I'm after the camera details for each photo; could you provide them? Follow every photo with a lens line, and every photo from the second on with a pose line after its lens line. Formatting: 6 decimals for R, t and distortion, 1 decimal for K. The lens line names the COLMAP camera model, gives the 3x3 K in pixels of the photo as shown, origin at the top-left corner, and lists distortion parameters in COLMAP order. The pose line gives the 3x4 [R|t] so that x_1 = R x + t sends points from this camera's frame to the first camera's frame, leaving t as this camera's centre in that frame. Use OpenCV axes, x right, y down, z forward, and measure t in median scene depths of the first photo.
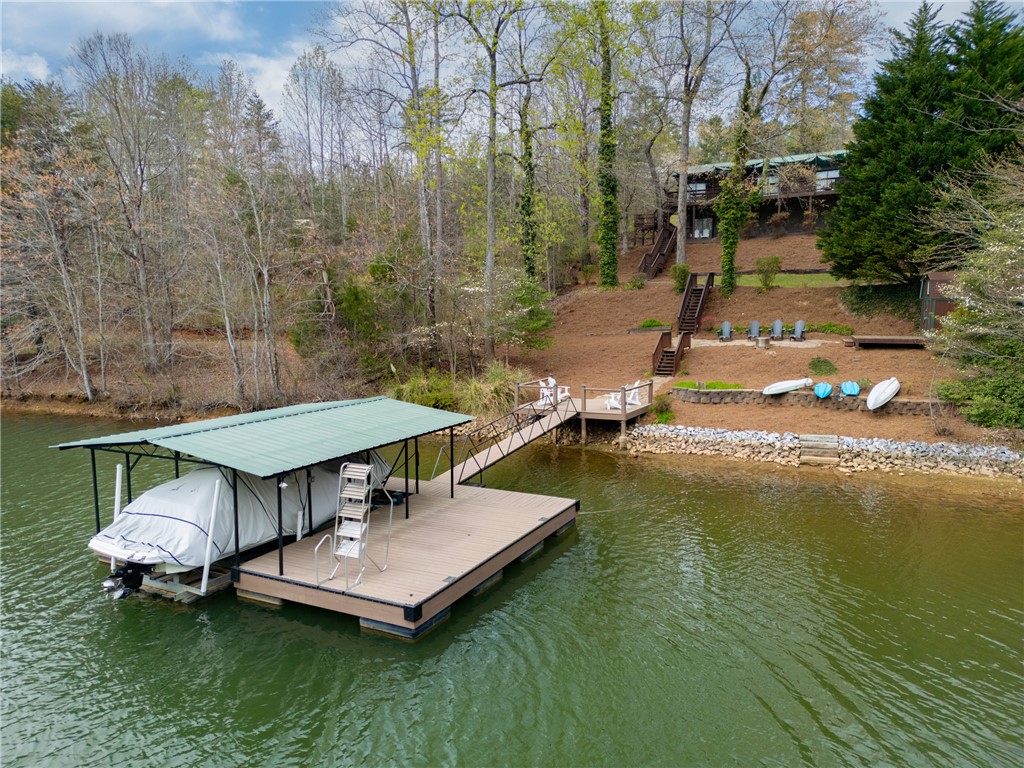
lens RADIAL K [[723.1, 0, 507.3], [0, 723.1, 379.0], [0, 0, 1]] dist [0.056300, -0.046896]
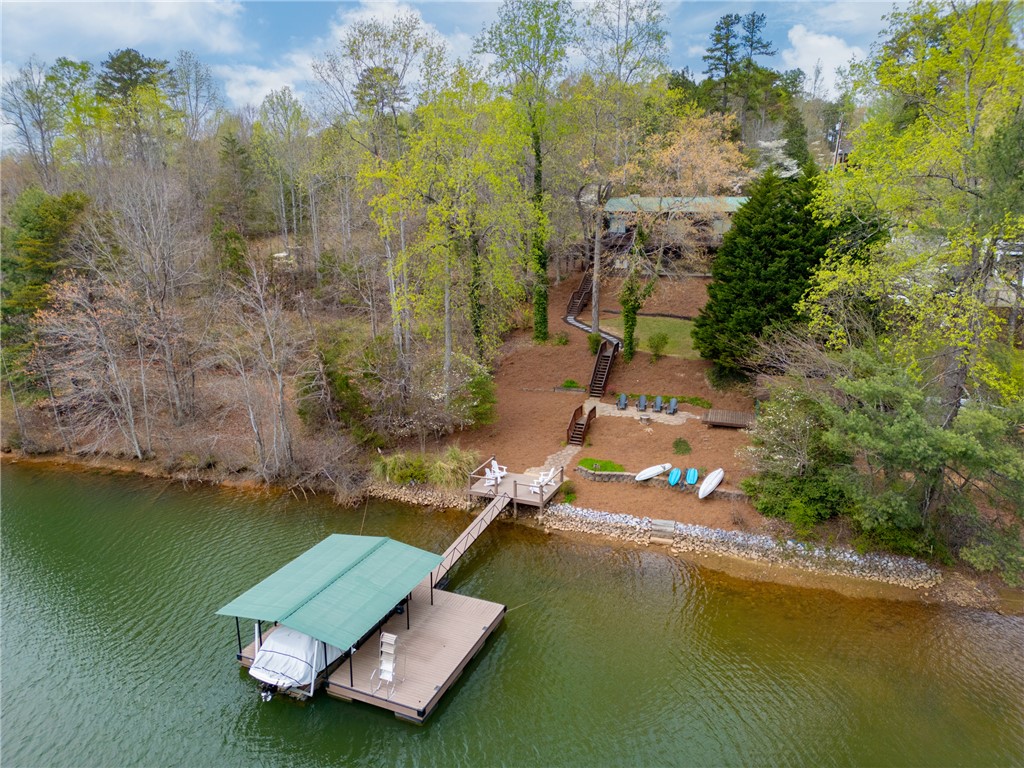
lens RADIAL K [[723.1, 0, 508.5], [0, 723.1, 377.0], [0, 0, 1]] dist [0.056300, -0.046896]
pose [[0.997694, -0.015943, 0.065981, -0.000844], [0.006334, 0.989651, 0.143357, -0.400870], [-0.067583, -0.142609, 0.987469, -0.412305]]
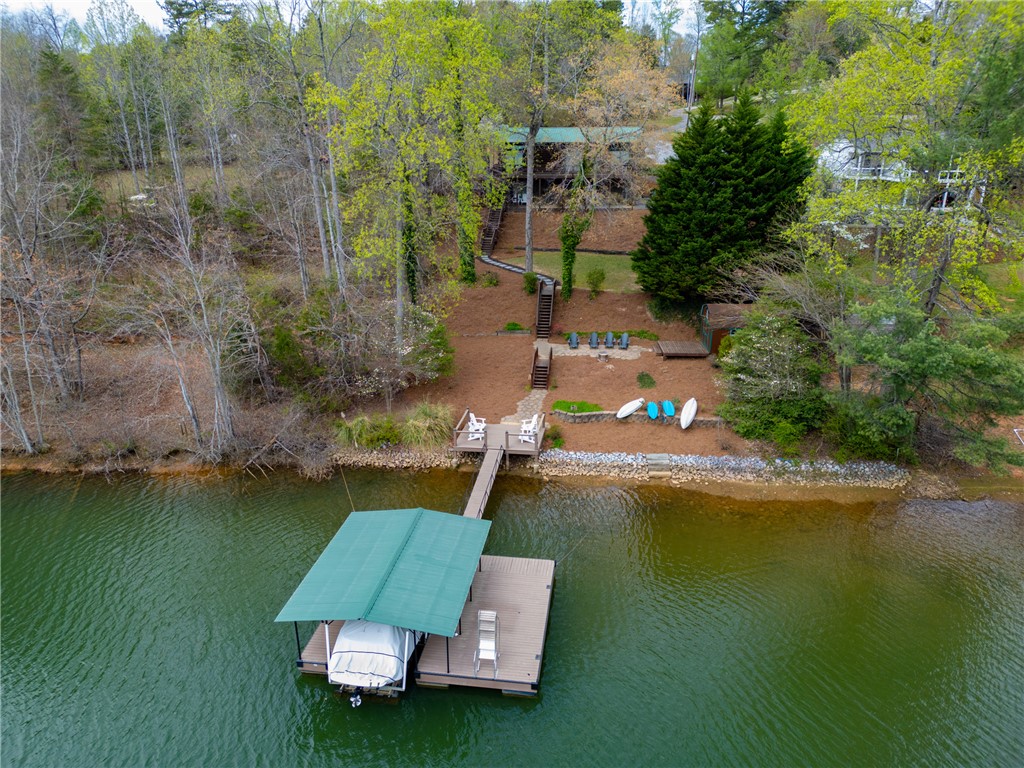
lens RADIAL K [[723.1, 0, 513.8], [0, 723.1, 383.3], [0, 0, 1]] dist [0.056300, -0.046896]
pose [[0.942564, -0.112558, 0.314489, -0.306826], [0.035285, 0.969798, 0.241344, -0.412999], [-0.332156, -0.216385, 0.918069, -0.274518]]
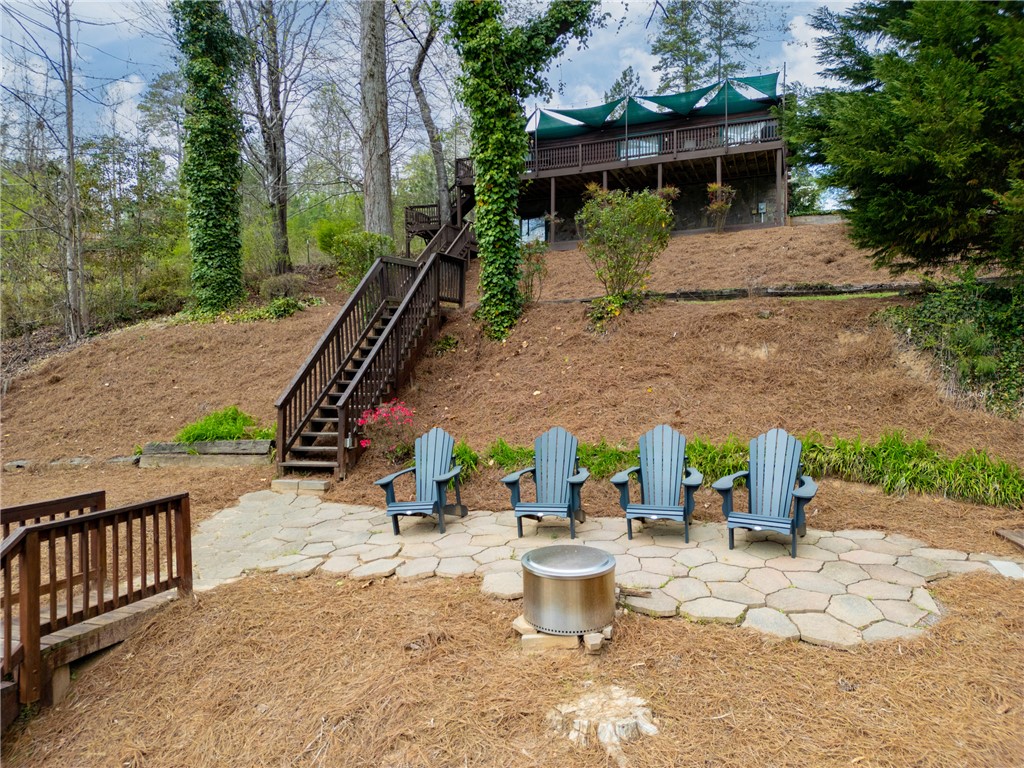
lens RADIAL K [[723.1, 0, 515.3], [0, 723.1, 381.3], [0, 0, 1]] dist [0.056300, -0.046896]
pose [[0.988785, 0.001383, 0.149340, 0.385263], [0.013401, 0.995102, -0.097944, -0.094757], [-0.148744, 0.098846, 0.983923, 1.033647]]
